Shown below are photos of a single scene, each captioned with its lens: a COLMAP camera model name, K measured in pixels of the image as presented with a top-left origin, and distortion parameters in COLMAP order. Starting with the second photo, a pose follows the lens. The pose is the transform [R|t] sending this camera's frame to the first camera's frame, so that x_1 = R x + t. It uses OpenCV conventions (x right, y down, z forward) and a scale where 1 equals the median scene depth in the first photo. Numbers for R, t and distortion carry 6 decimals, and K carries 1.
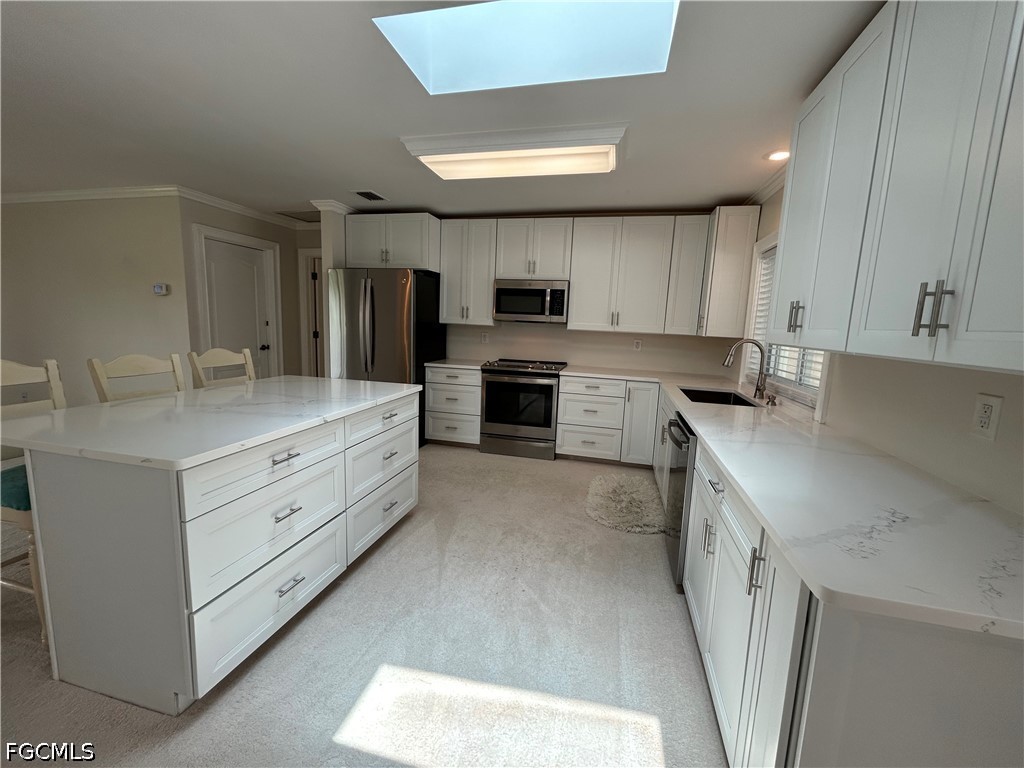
lens RADIAL K [[417.8, 0, 511.4], [0, 417.8, 380.6], [0, 0, 1]] dist [0.001214, 0.000453]
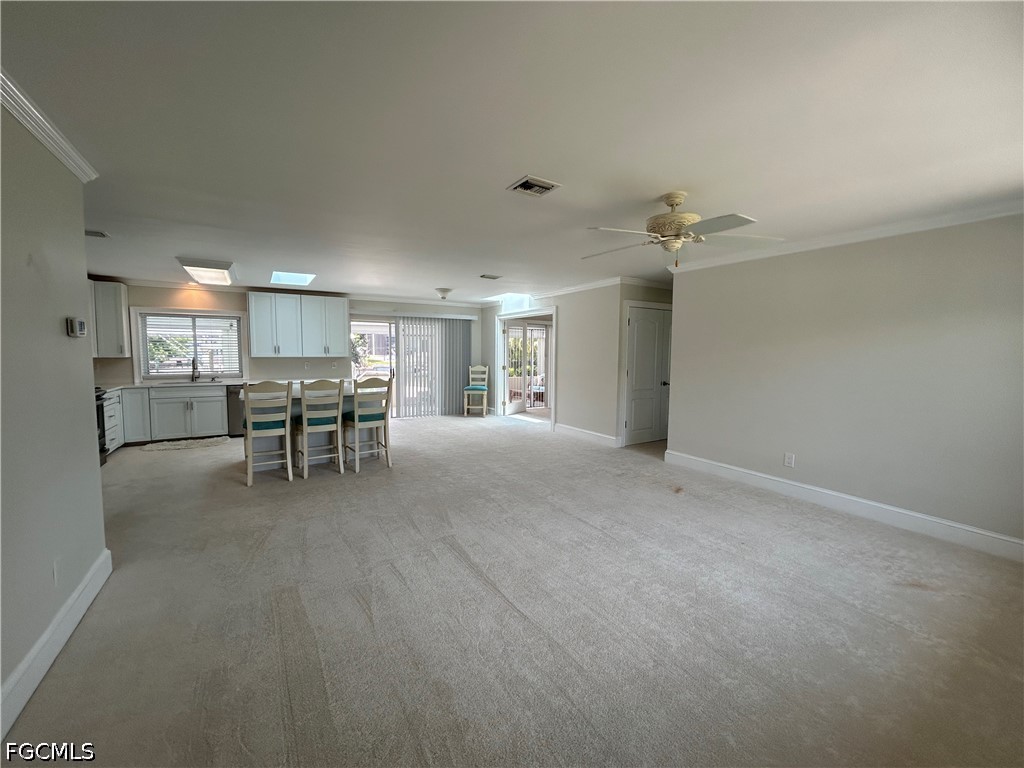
lens RADIAL K [[416.0, 0, 511.6], [0, 416.0, 383.4], [0, 0, 1]] dist [-0.000028, 0.000433]
pose [[-0.721637, -0.097128, 0.685424, -1.608279], [0.062771, 0.976849, 0.204512, -0.220153], [-0.689420, 0.190608, -0.698834, 0.986729]]
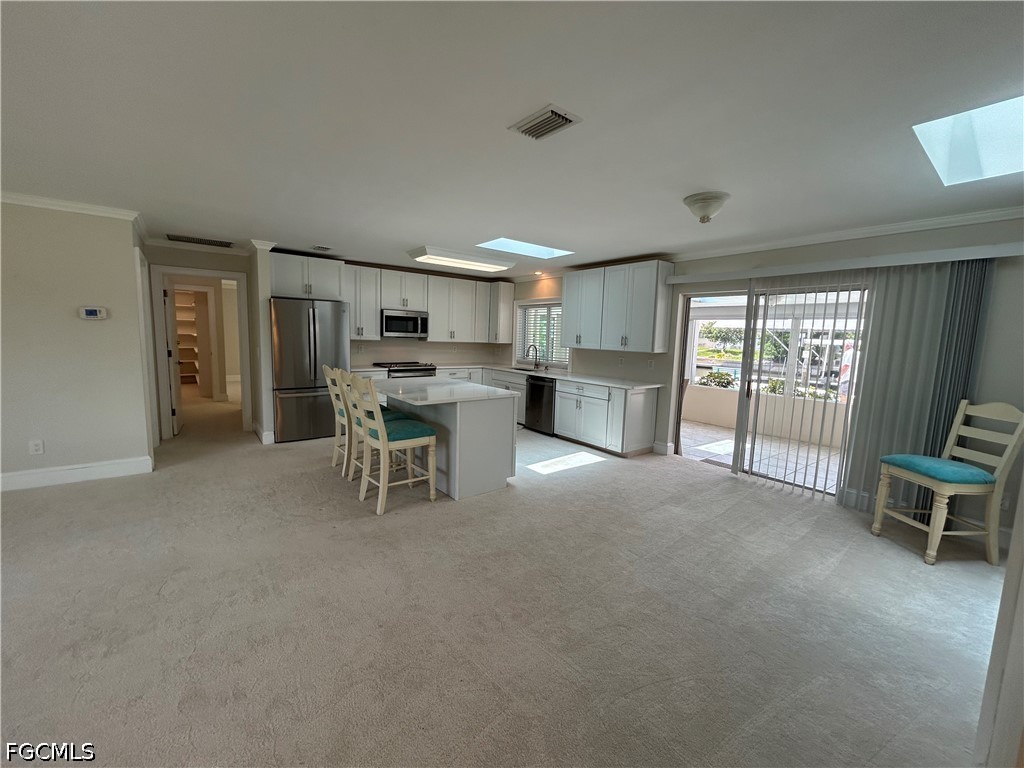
lens RADIAL K [[416.0, 0, 511.6], [0, 416.0, 383.4], [0, 0, 1]] dist [-0.000028, 0.000433]
pose [[0.618571, -0.111291, 0.777807, -0.979196], [0.102334, 0.992897, 0.060683, -0.024754], [-0.779036, 0.042059, 0.625566, -0.282582]]
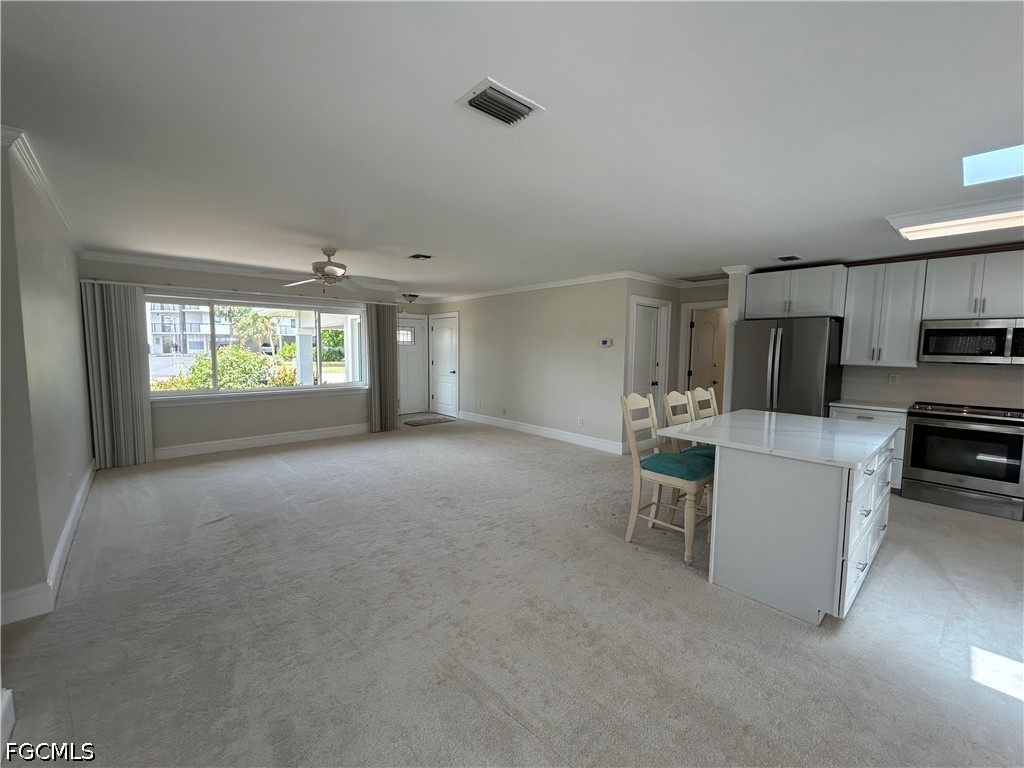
lens RADIAL K [[417.8, 0, 511.4], [0, 417.8, 380.6], [0, 0, 1]] dist [0.001214, 0.000453]
pose [[0.829389, 0.018510, -0.558364, -0.300429], [-0.060754, 0.996512, -0.057209, 0.012465], [0.555358, 0.081371, 0.827621, -0.346233]]
